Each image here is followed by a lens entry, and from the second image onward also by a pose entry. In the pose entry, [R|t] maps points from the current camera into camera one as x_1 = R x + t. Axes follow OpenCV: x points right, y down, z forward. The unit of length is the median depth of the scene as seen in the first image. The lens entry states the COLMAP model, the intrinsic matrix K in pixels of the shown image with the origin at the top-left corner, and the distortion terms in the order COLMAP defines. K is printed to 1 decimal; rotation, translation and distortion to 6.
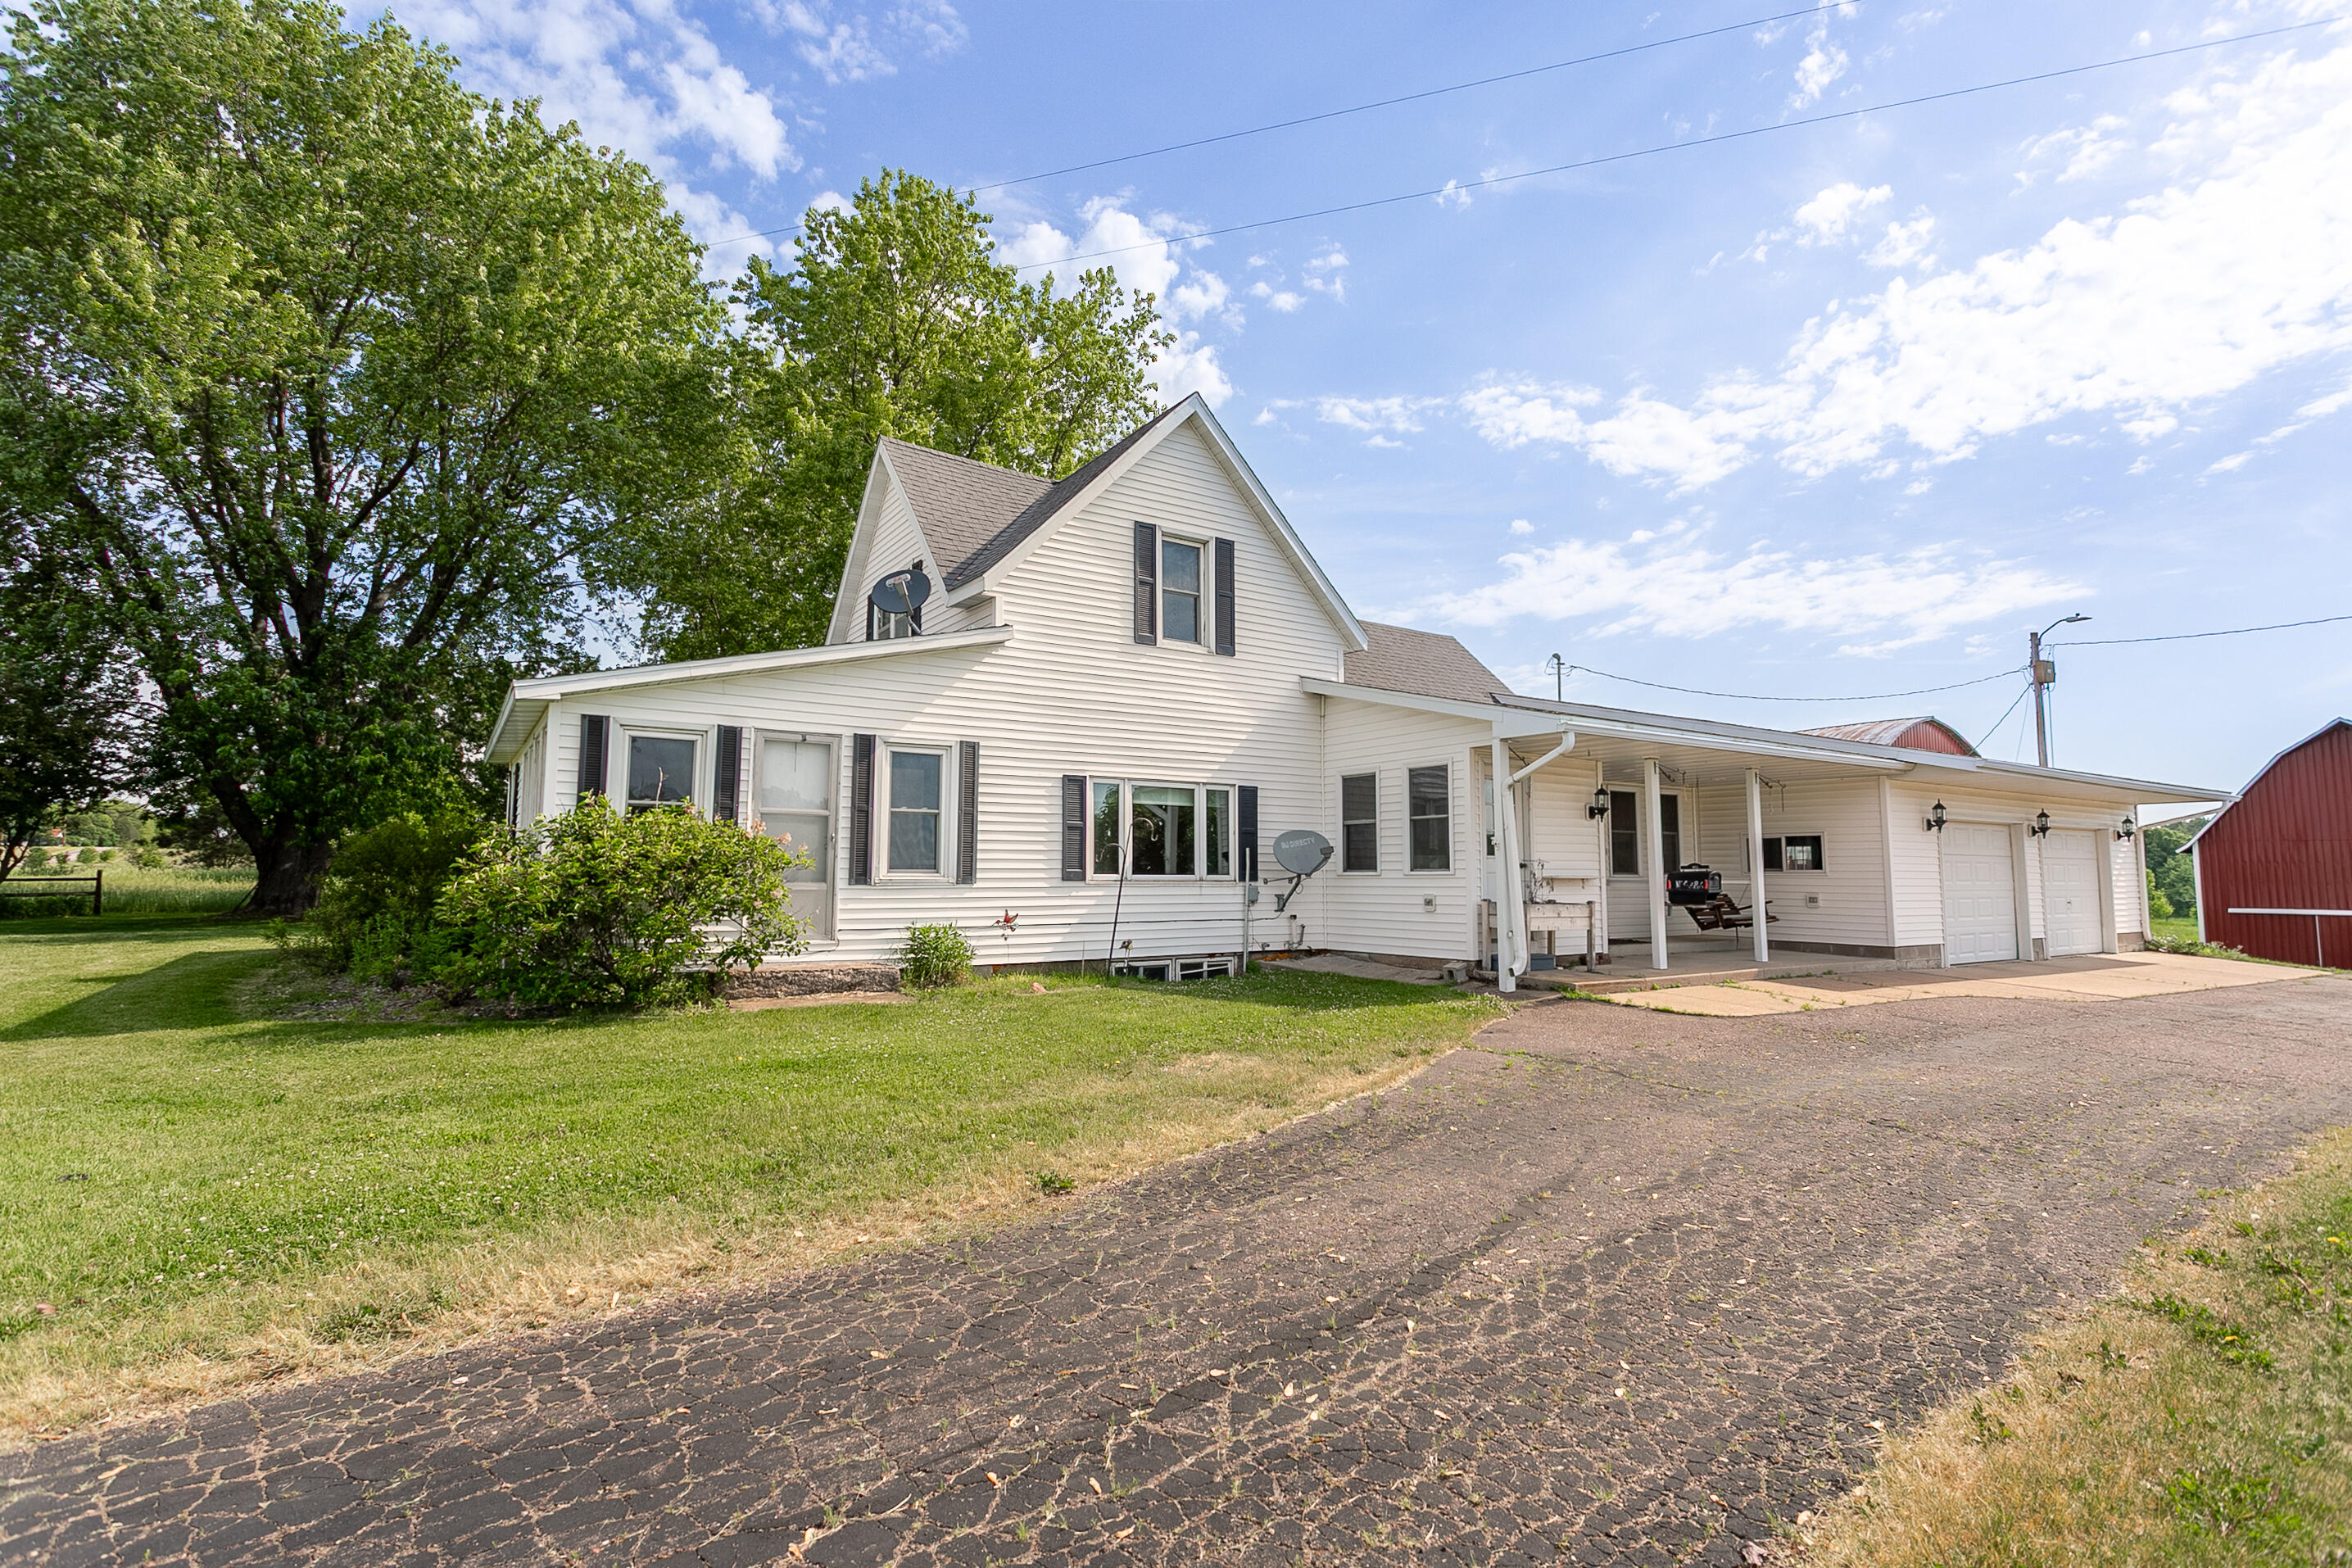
lens RADIAL K [[1138.0, 0, 1176.0], [0, 1138.0, 784.0], [0, 0, 1]] dist [0.003664, -0.001461]
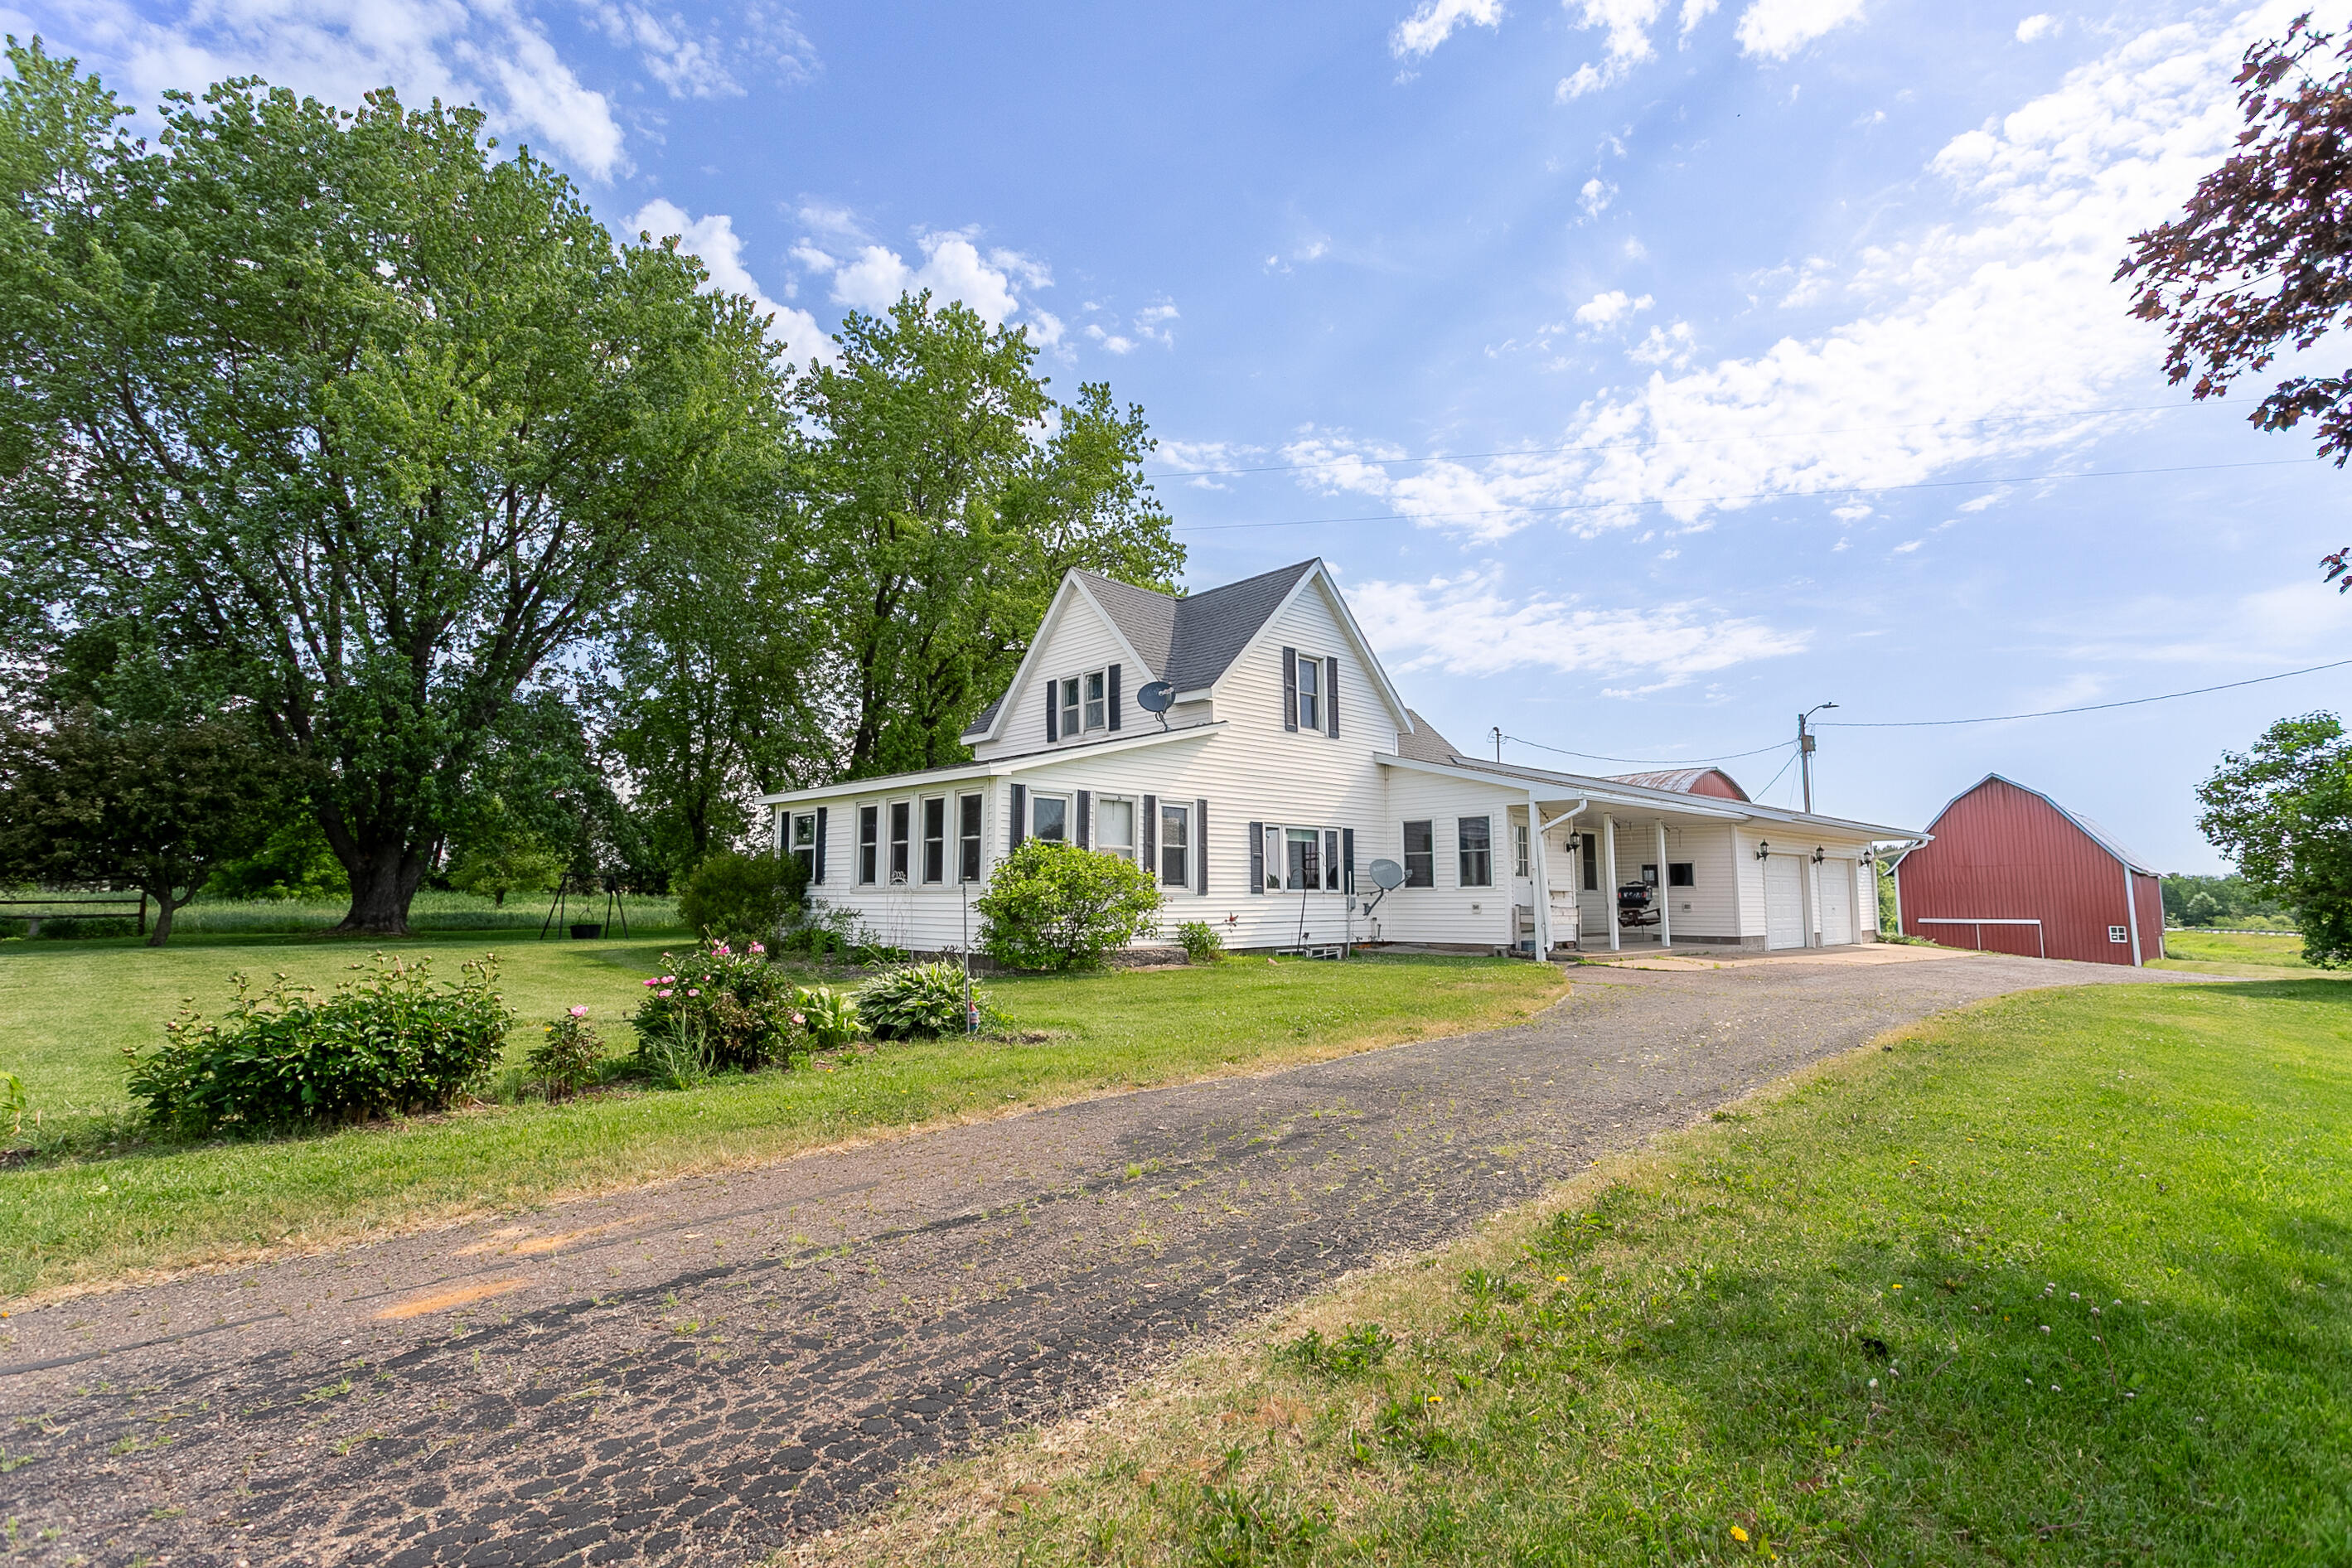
lens RADIAL K [[1137.0, 0, 1176.0], [0, 1137.0, 784.0], [0, 0, 1]] dist [-0.002921, 0.000778]
pose [[0.984846, 0.013436, 0.172909, -0.276445], [-0.009960, 0.999731, -0.020957, -0.015237], [-0.173144, 0.018917, 0.984715, -0.266476]]
